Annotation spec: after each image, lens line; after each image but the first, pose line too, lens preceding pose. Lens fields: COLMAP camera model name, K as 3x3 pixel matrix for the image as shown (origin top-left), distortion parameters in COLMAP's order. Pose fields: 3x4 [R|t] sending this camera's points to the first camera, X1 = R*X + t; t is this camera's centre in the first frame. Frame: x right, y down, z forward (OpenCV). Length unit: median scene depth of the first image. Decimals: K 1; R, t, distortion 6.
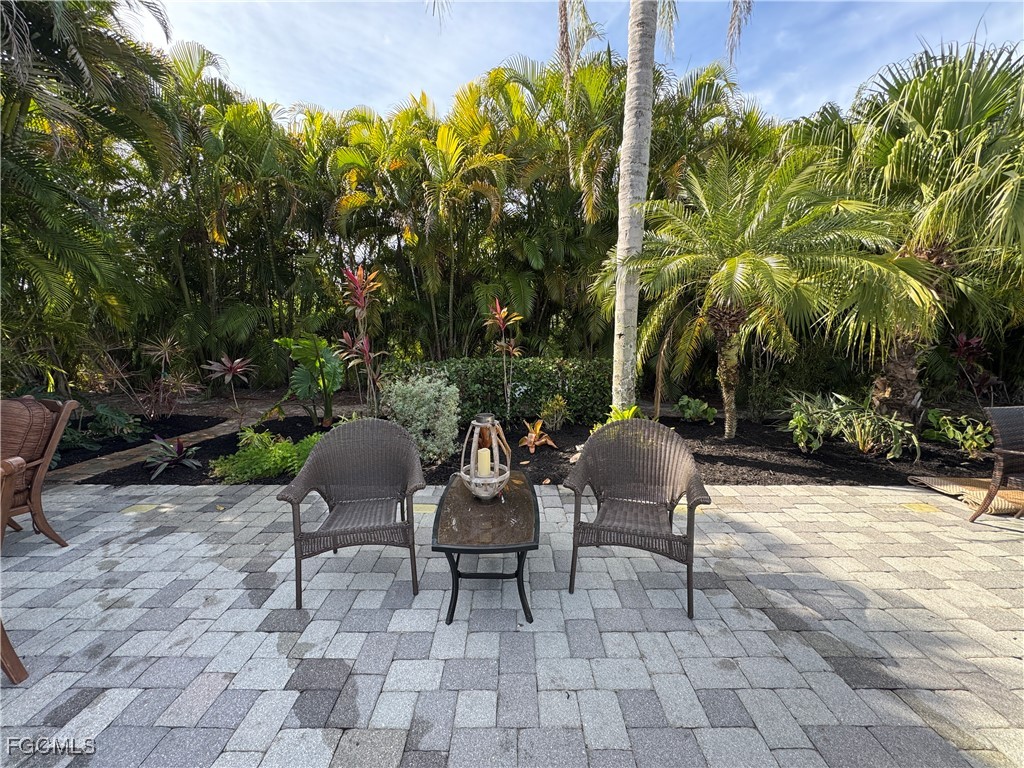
lens RADIAL K [[408.7, 0, 509.4], [0, 408.7, 384.3], [0, 0, 1]] dist [-0.001787, 0.000008]
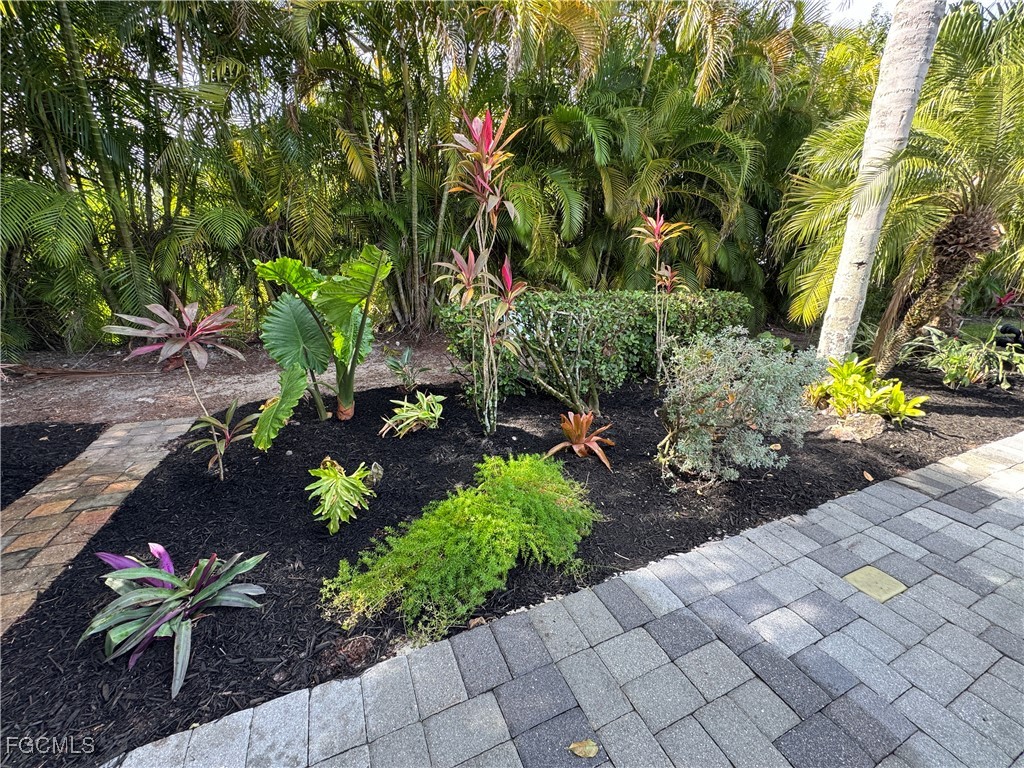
lens RADIAL K [[408.7, 0, 509.4], [0, 408.7, 384.3], [0, 0, 1]] dist [-0.001787, 0.000008]
pose [[0.912744, -0.103576, 0.395183, -0.563996], [0.029704, 0.981592, 0.188664, -0.056170], [-0.407450, -0.160464, 0.899019, 0.485136]]
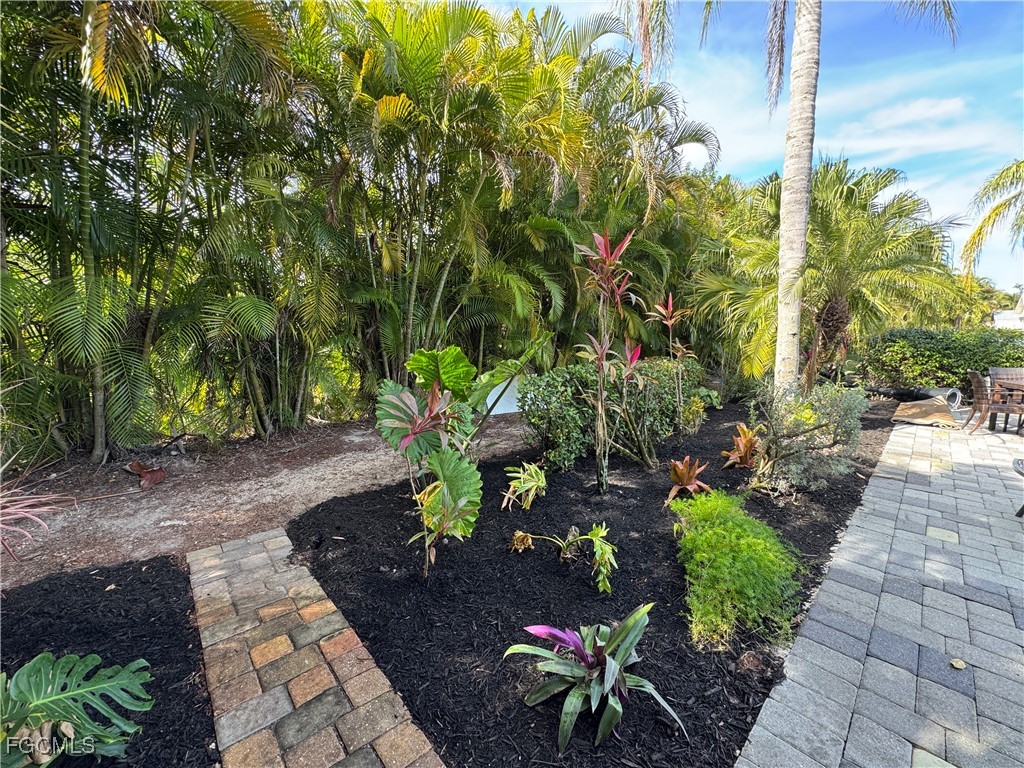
lens RADIAL K [[408.7, 0, 509.4], [0, 408.7, 384.3], [0, 0, 1]] dist [-0.001787, 0.000008]
pose [[0.721693, -0.089898, 0.686351, -0.933484], [0.095914, 0.994953, 0.029465, -0.081920], [-0.685536, 0.044566, 0.726674, 0.643694]]
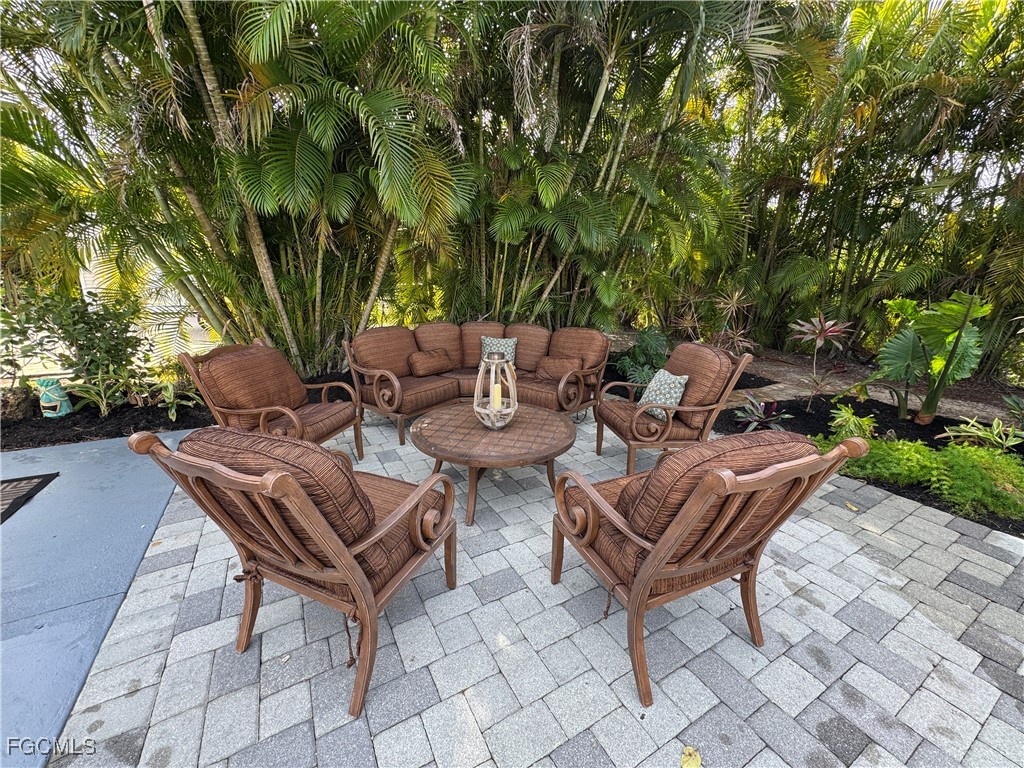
lens RADIAL K [[408.7, 0, 509.4], [0, 408.7, 384.3], [0, 0, 1]] dist [-0.001787, 0.000008]
pose [[0.495543, 0.231372, -0.837200, -0.264825], [-0.141591, 0.972494, 0.184954, 0.004469], [0.856965, 0.026888, 0.514673, -0.016062]]
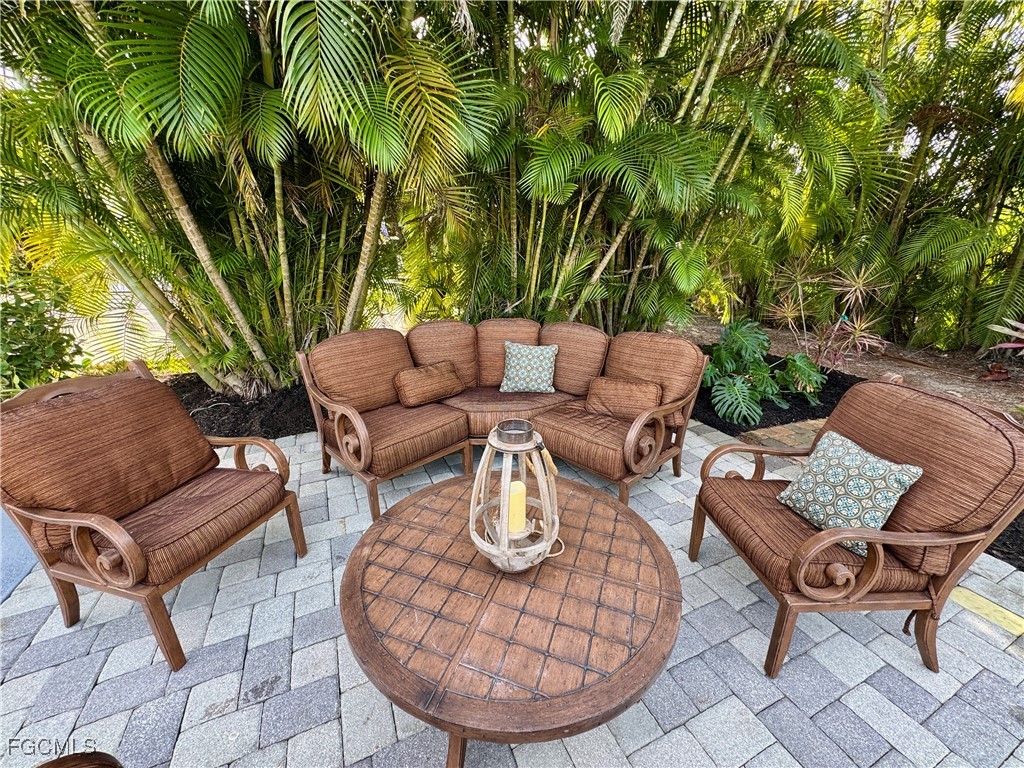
lens RADIAL K [[408.7, 0, 509.4], [0, 408.7, 384.3], [0, 0, 1]] dist [-0.001787, 0.000008]
pose [[0.413600, 0.295289, -0.861243, -0.508125], [-0.139013, 0.955334, 0.260790, -0.021671], [0.899783, 0.011861, 0.436176, 0.121386]]
